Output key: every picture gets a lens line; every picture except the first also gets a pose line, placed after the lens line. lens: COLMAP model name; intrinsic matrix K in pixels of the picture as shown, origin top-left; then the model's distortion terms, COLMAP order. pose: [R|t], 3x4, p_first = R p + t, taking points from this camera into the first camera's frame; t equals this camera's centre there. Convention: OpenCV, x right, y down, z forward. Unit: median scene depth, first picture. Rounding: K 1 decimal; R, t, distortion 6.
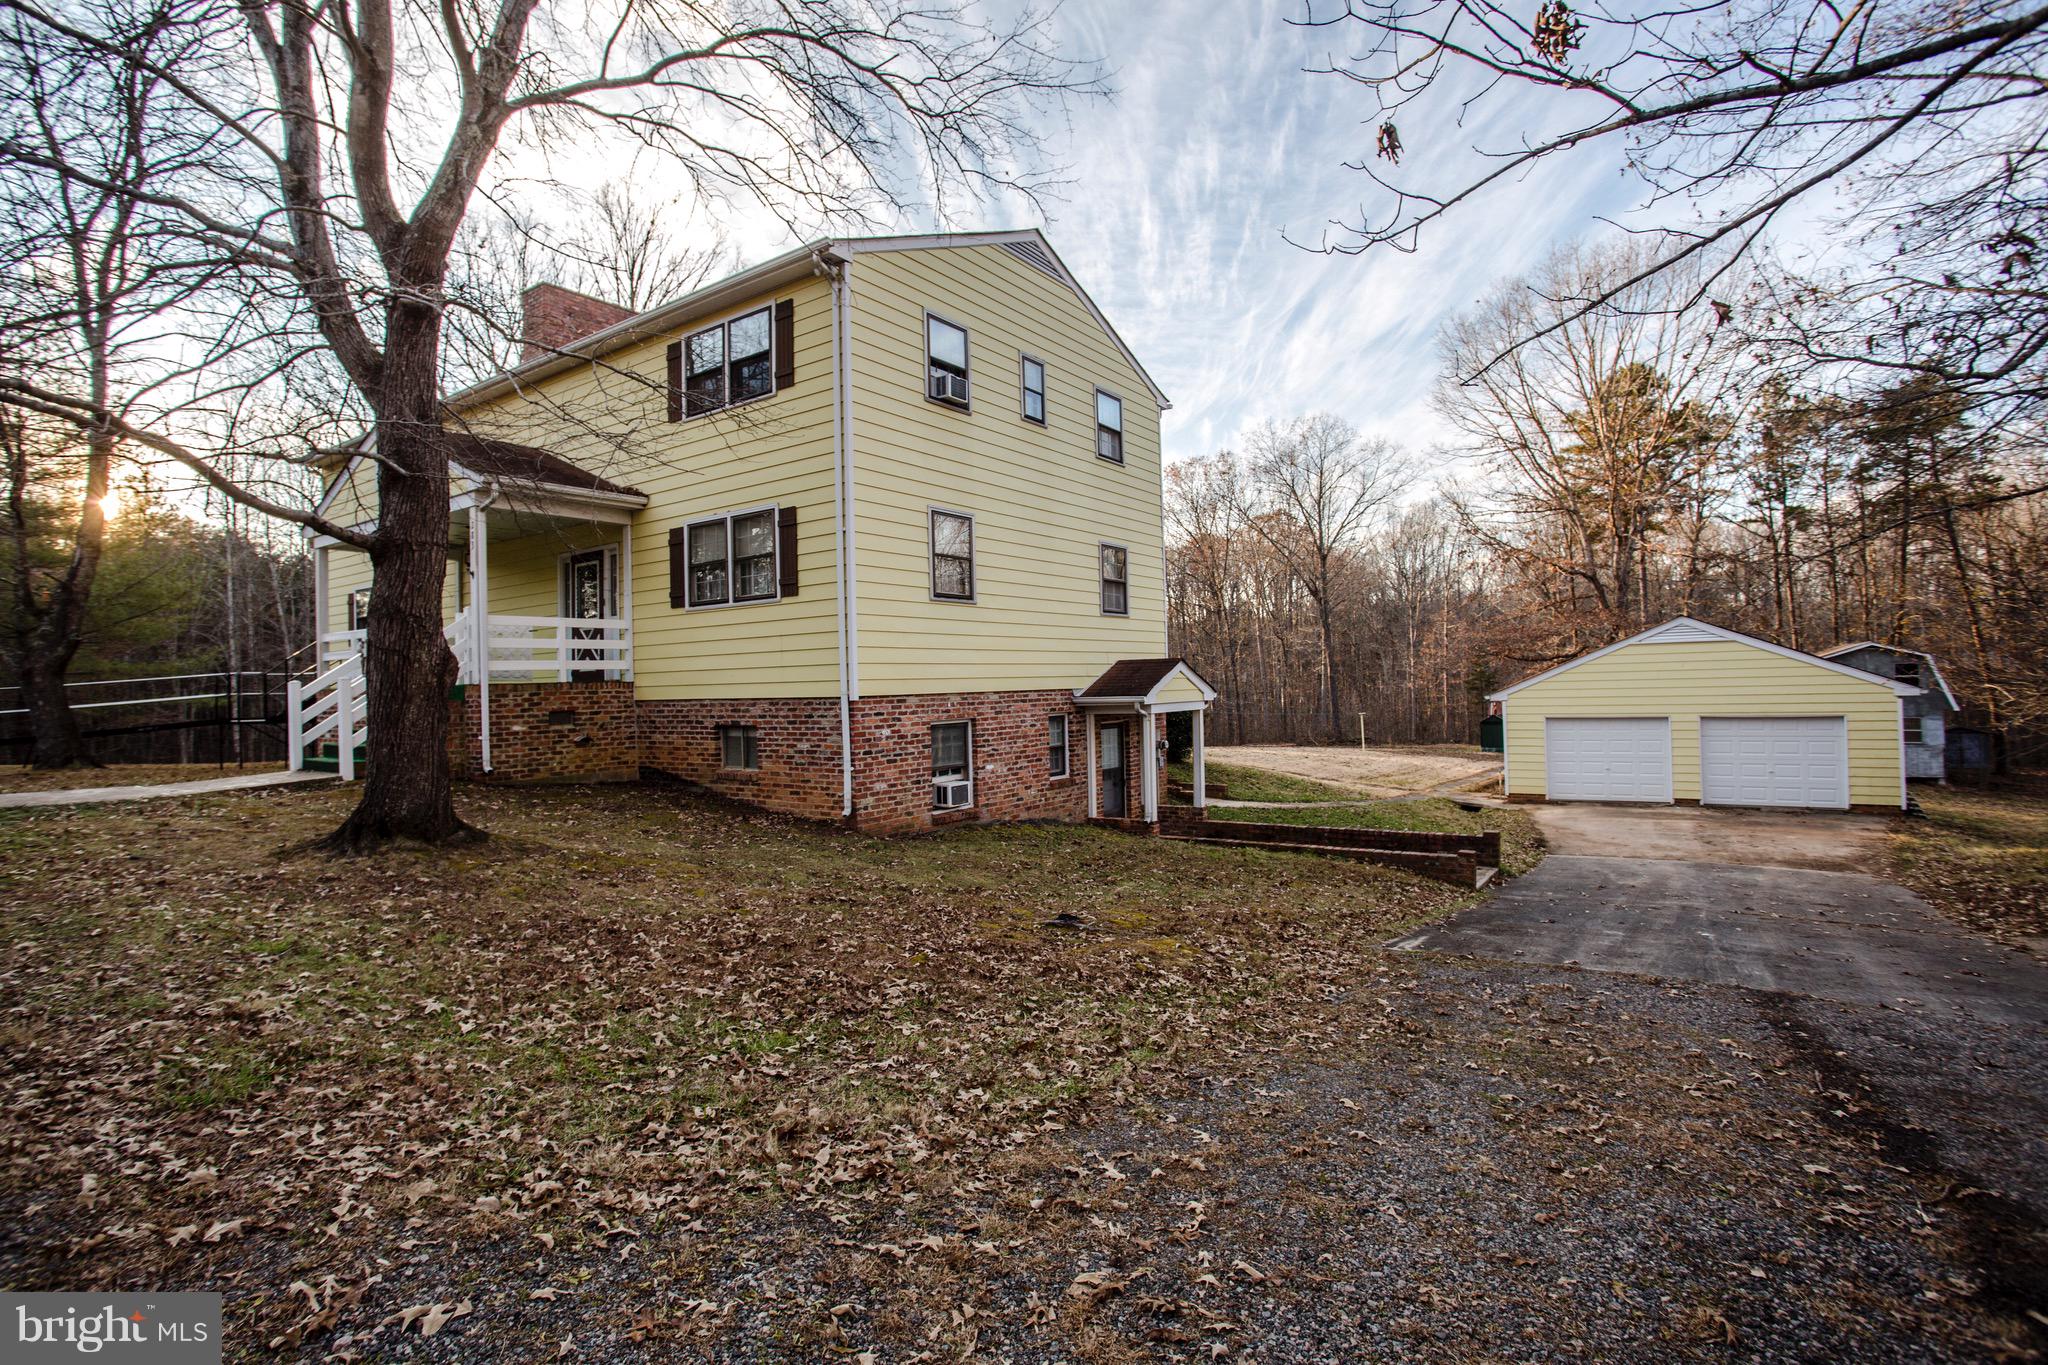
lens RADIAL K [[974.0, 0, 1047.3], [0, 974.0, 673.8], [0, 0, 1]] dist [-0.025108, 0.005318]
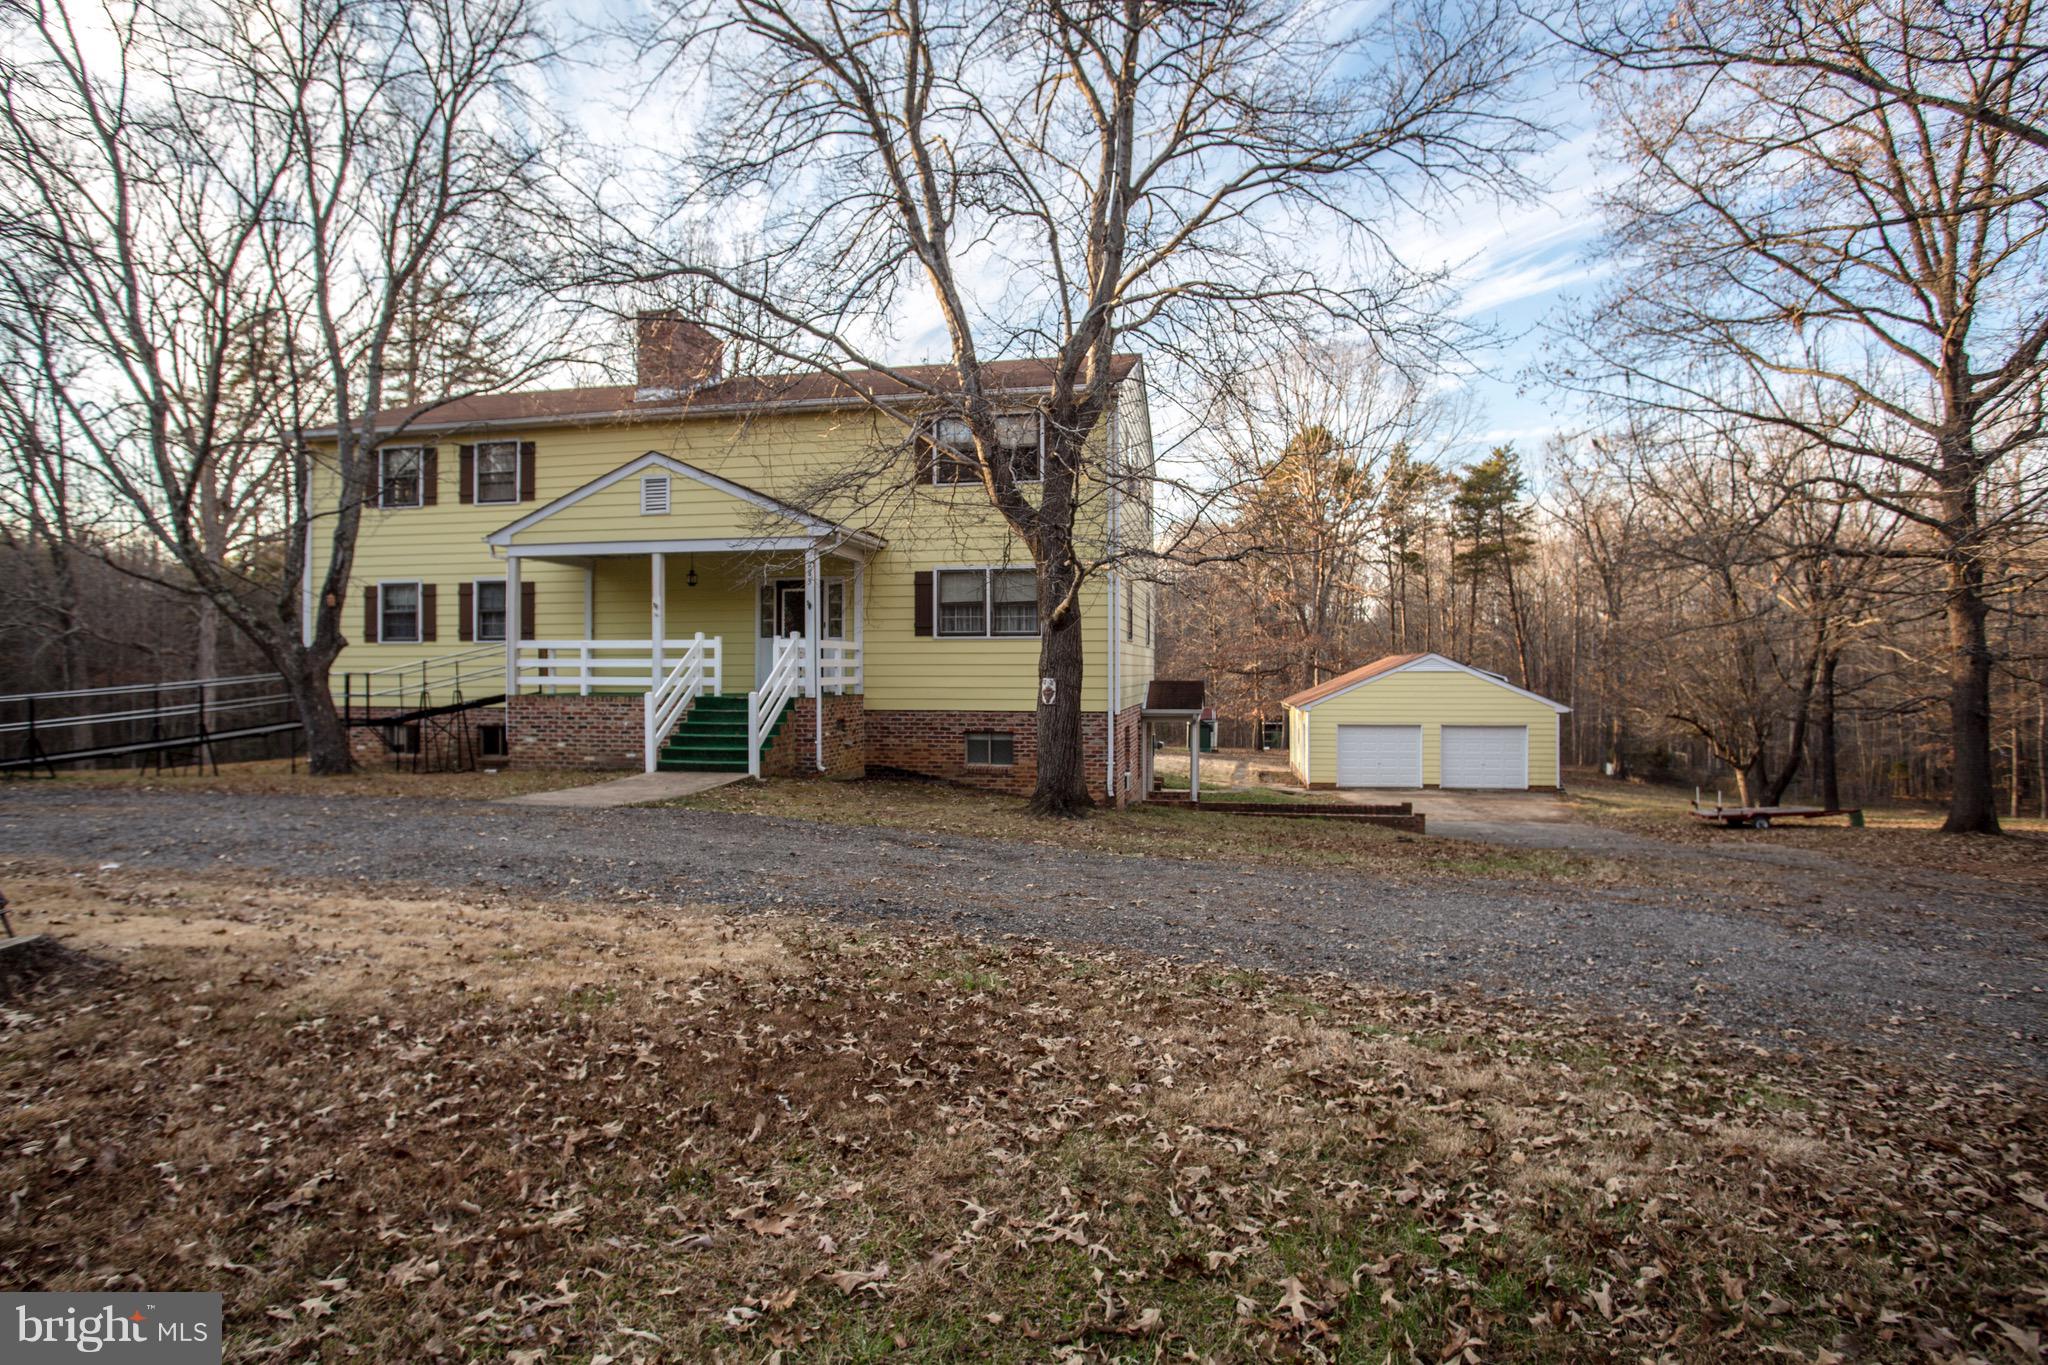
lens RADIAL K [[1149.2, 0, 1022.3], [0, 1149.2, 677.0], [0, 0, 1]] dist [-0.045941, -0.000436]
pose [[0.907652, 0.020882, 0.419203, -0.603671], [-0.024156, 0.999705, 0.002503, -0.015564], [-0.419027, -0.012398, 0.907889, -0.259077]]
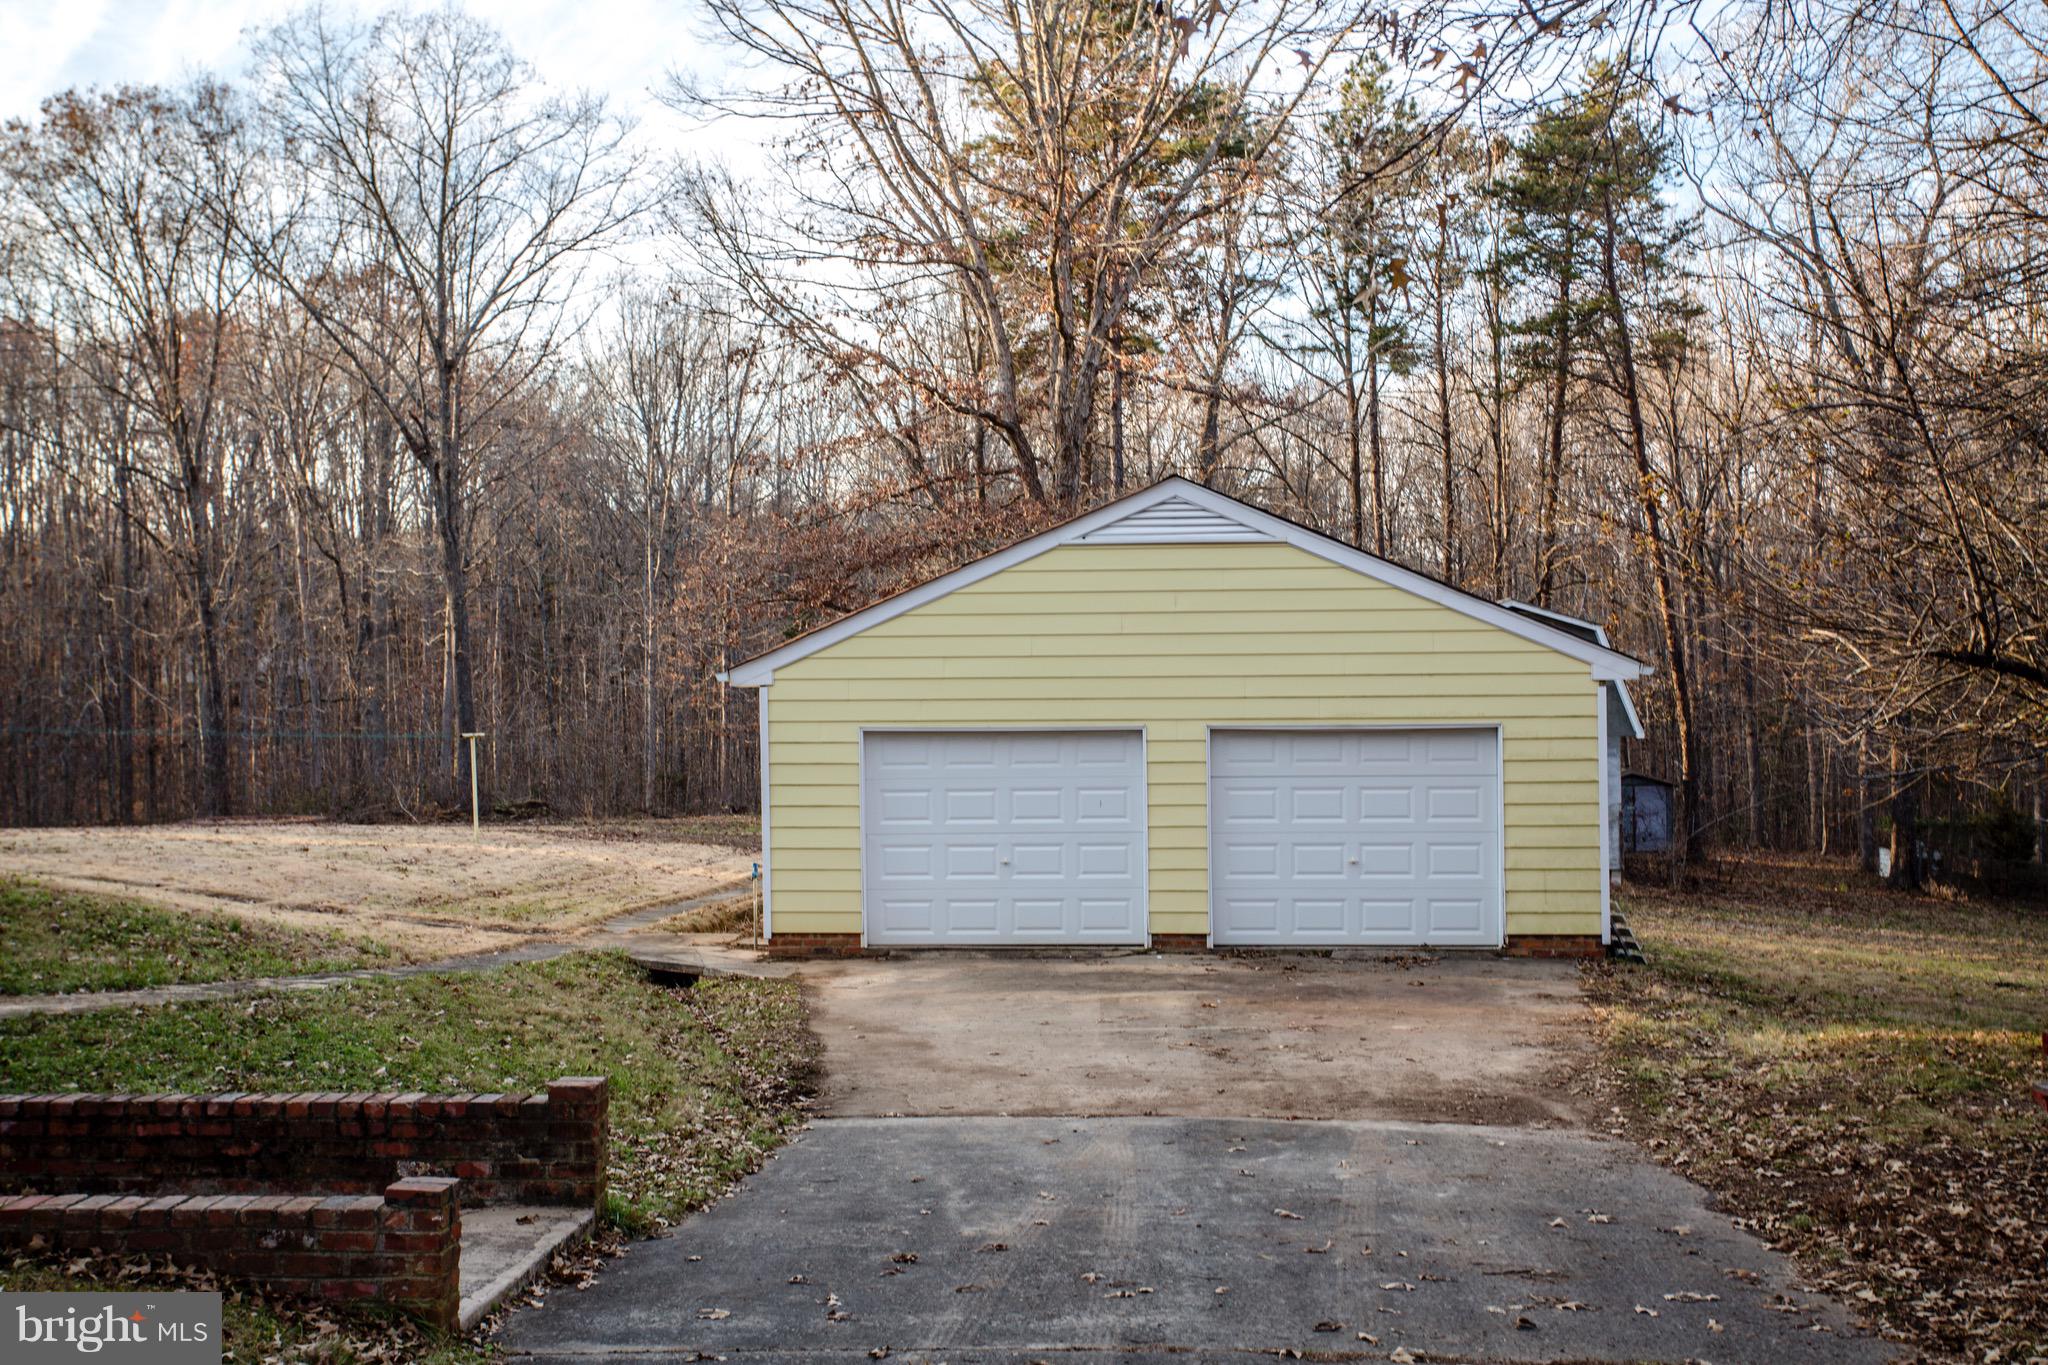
lens RADIAL K [[2138.2, 0, 1022.0], [0, 2138.2, 685.1], [0, 0, 1]] dist [-0.004898, 0.000000]
pose [[0.876208, 0.019852, 0.481525, 0.190321], [-0.022631, 0.999744, -0.000035, 0.029984], [-0.481402, -0.010867, 0.876432, 0.273223]]
